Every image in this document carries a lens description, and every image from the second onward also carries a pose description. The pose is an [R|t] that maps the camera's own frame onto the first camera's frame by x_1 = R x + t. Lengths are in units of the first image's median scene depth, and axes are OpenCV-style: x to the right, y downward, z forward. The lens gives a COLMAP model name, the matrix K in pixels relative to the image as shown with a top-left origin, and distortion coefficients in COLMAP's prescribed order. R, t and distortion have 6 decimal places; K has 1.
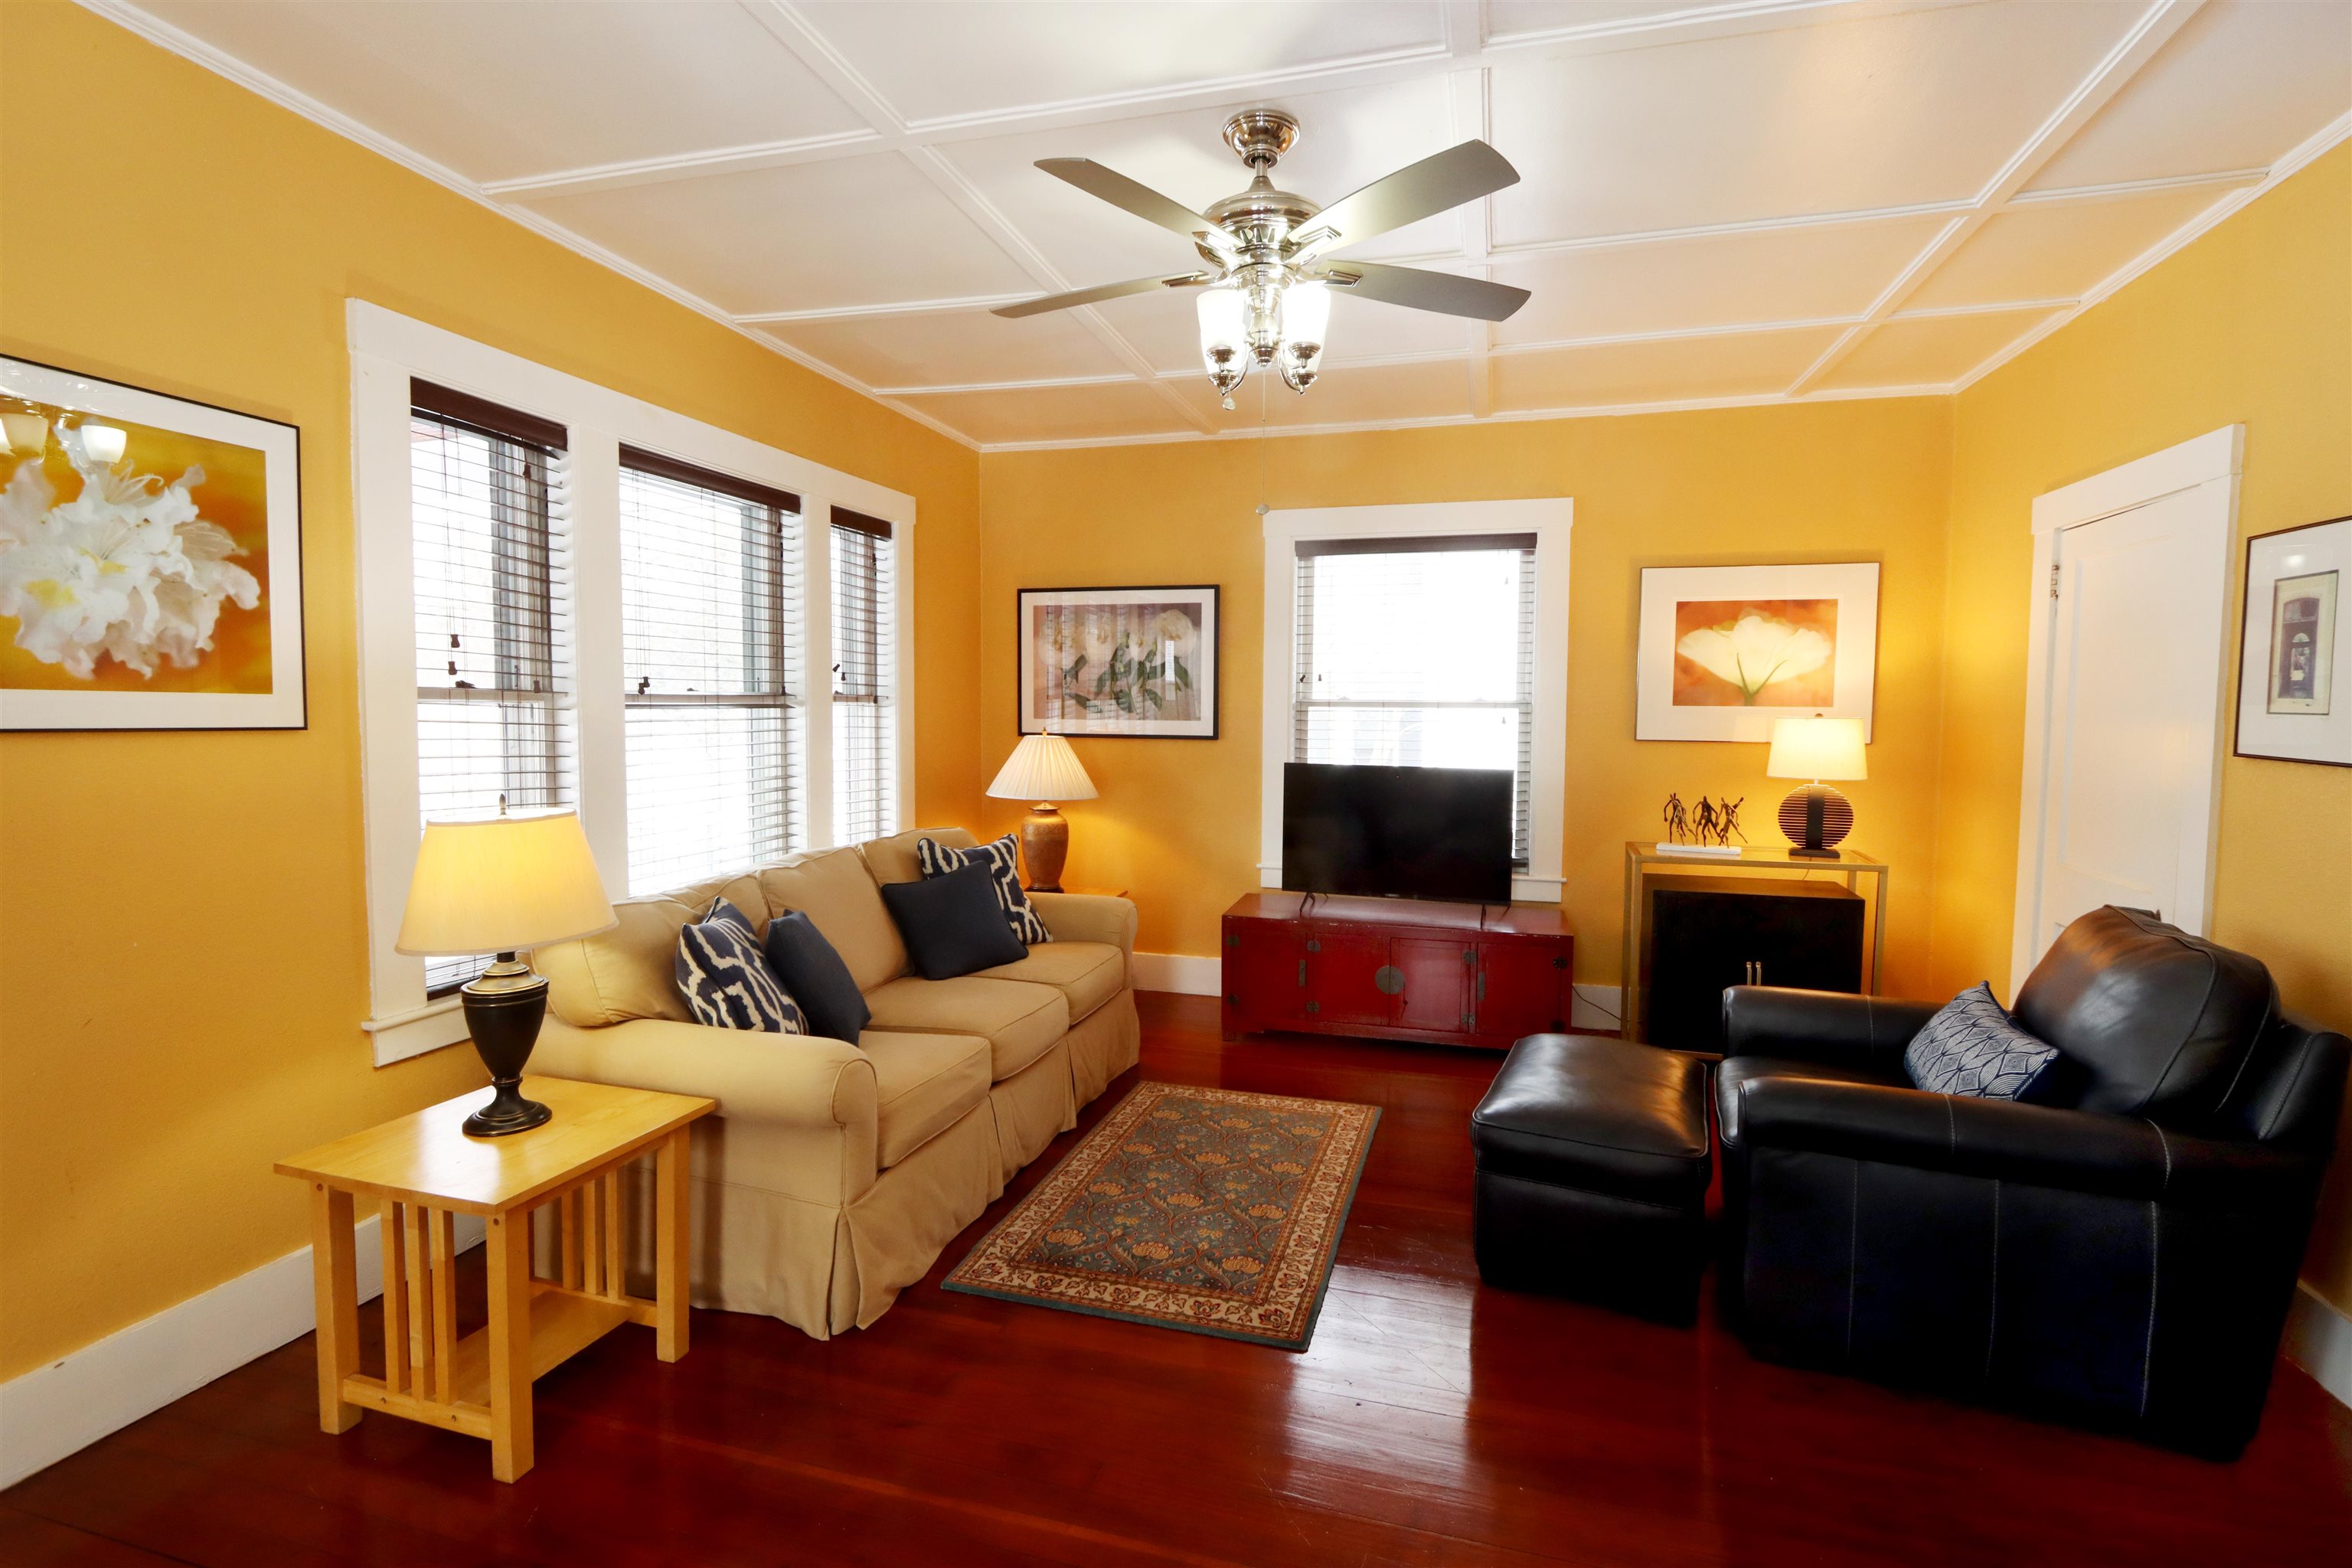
lens RADIAL K [[1094.1, 0, 1214.8], [0, 1094.1, 778.2], [0, 0, 1]] dist [0.002199, -0.002910]
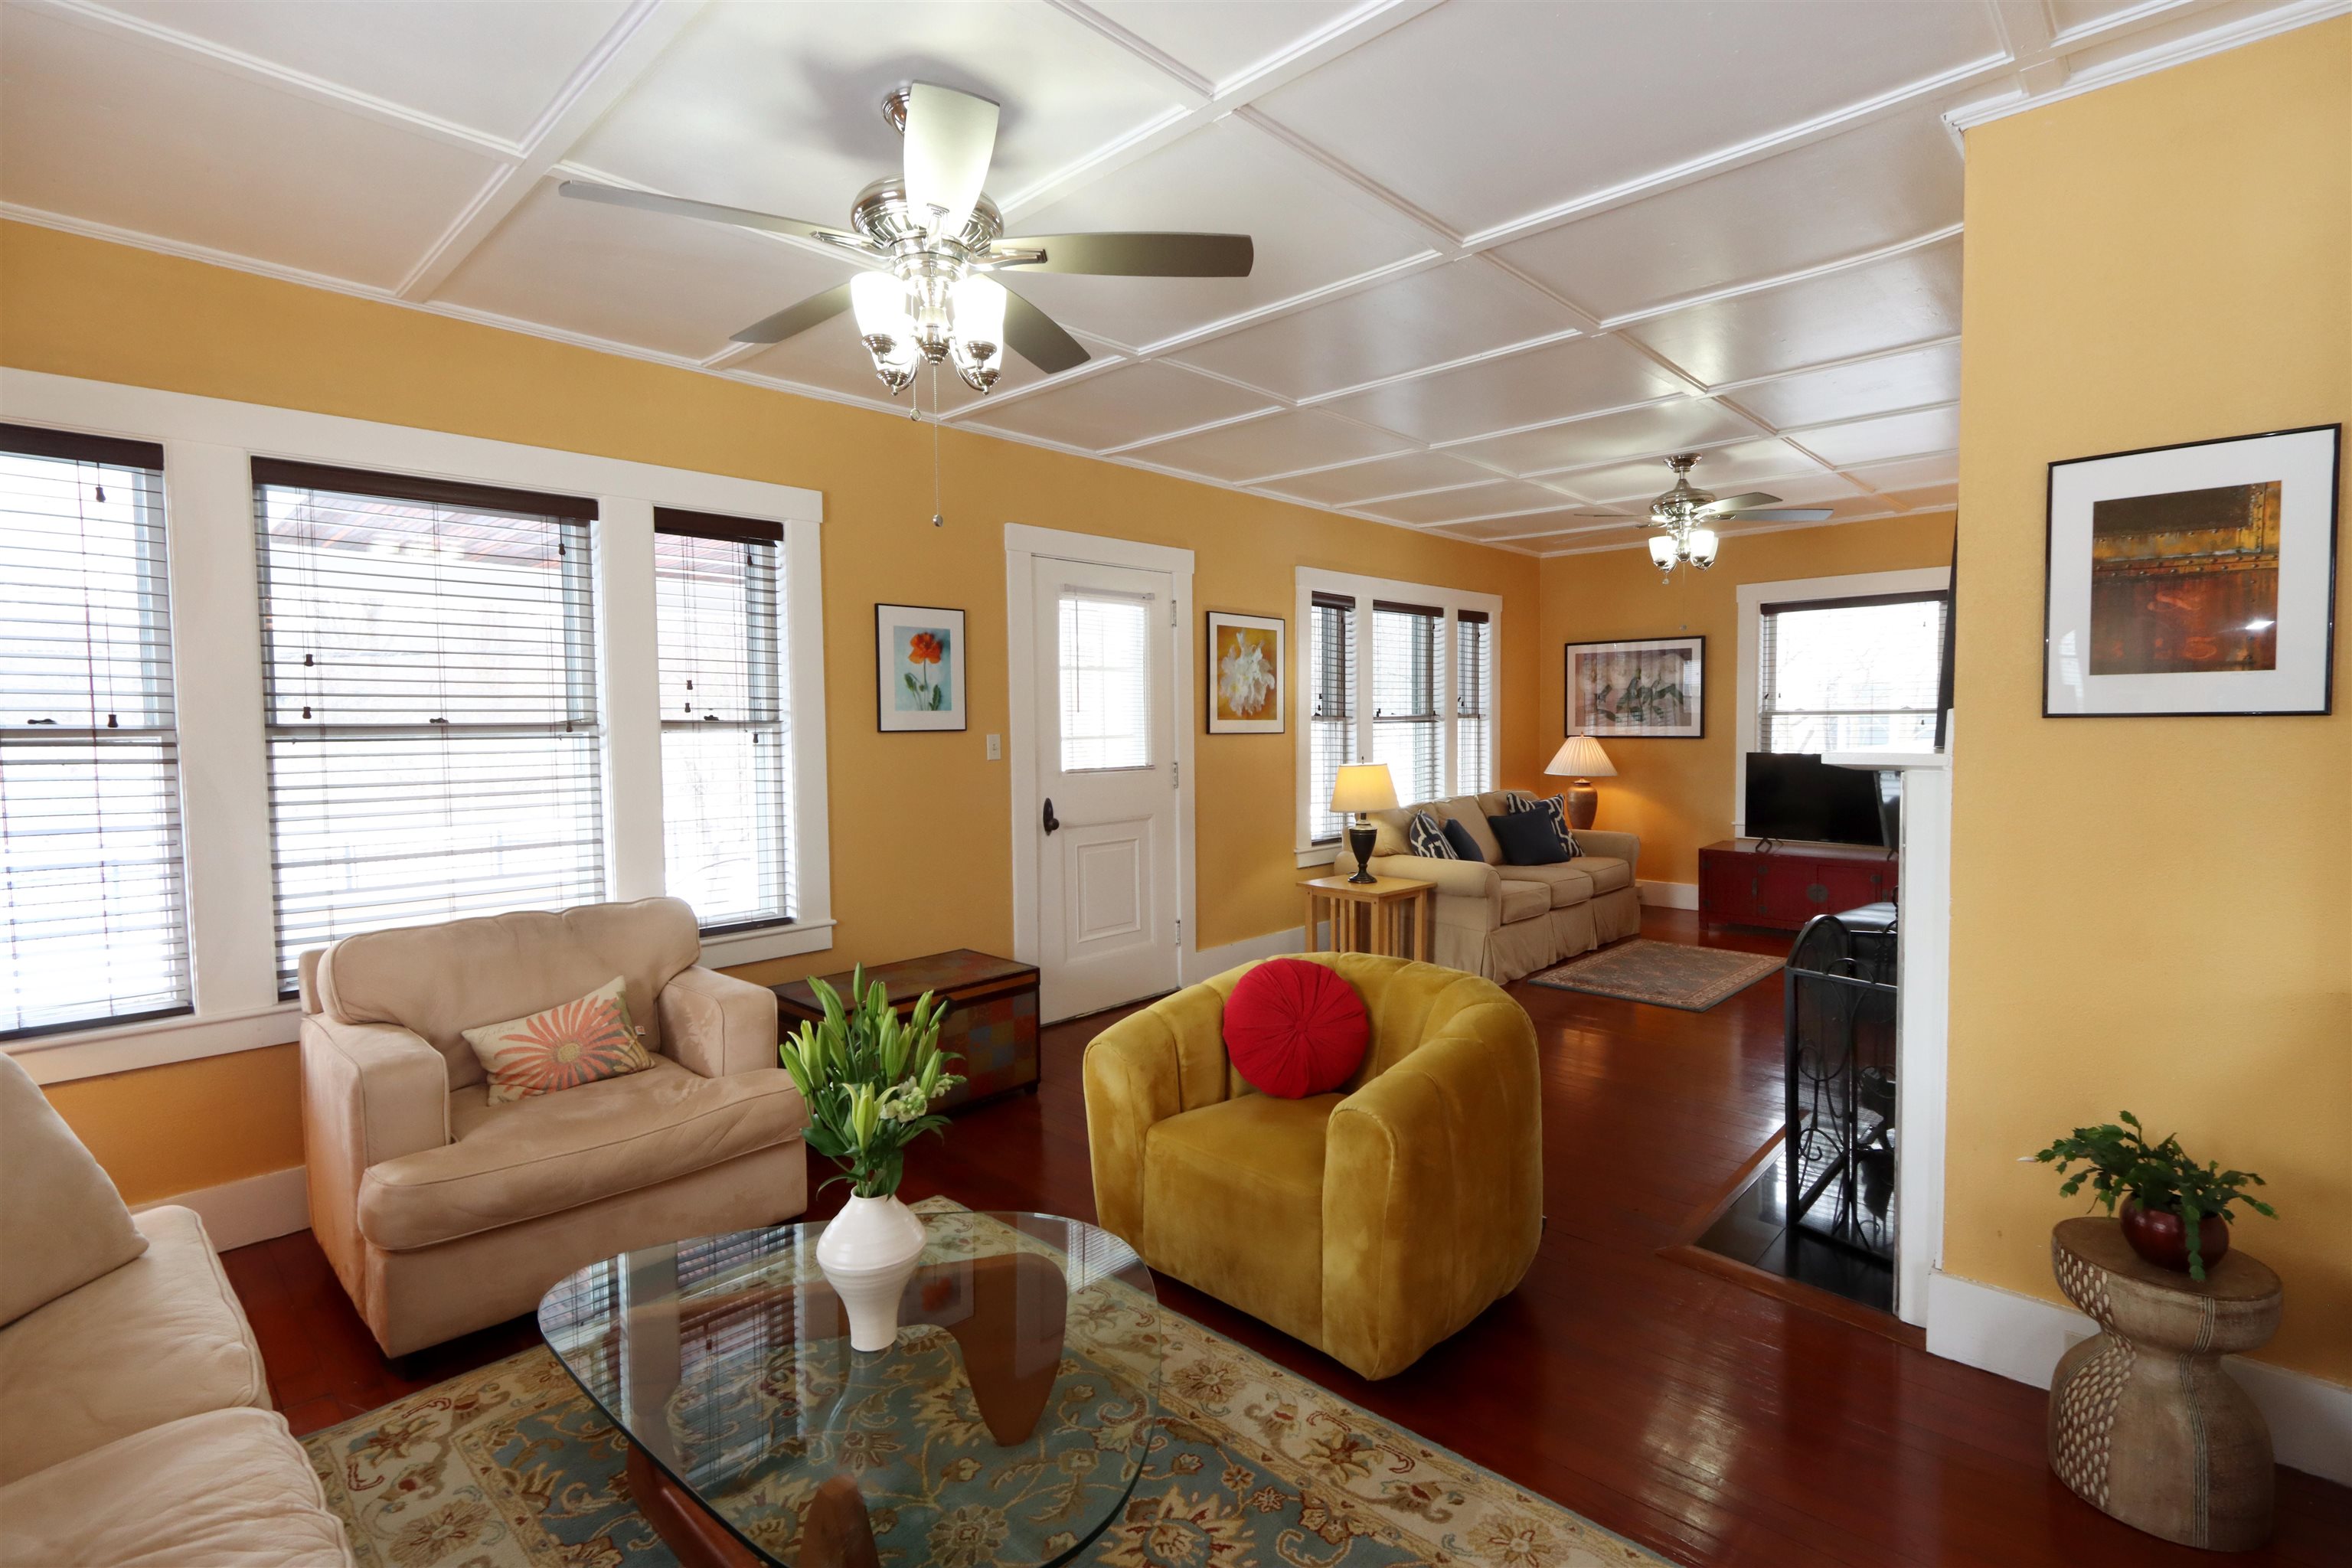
lens RADIAL K [[1094.1, 0, 1175.5], [0, 1094.1, 777.3], [0, 0, 1]] dist [0.002199, -0.002910]
pose [[0.869709, 0.005057, -0.493539, 0.141870], [-0.012220, 0.999862, -0.011289, 0.055214], [0.493414, 0.015849, 0.869650, -0.826613]]
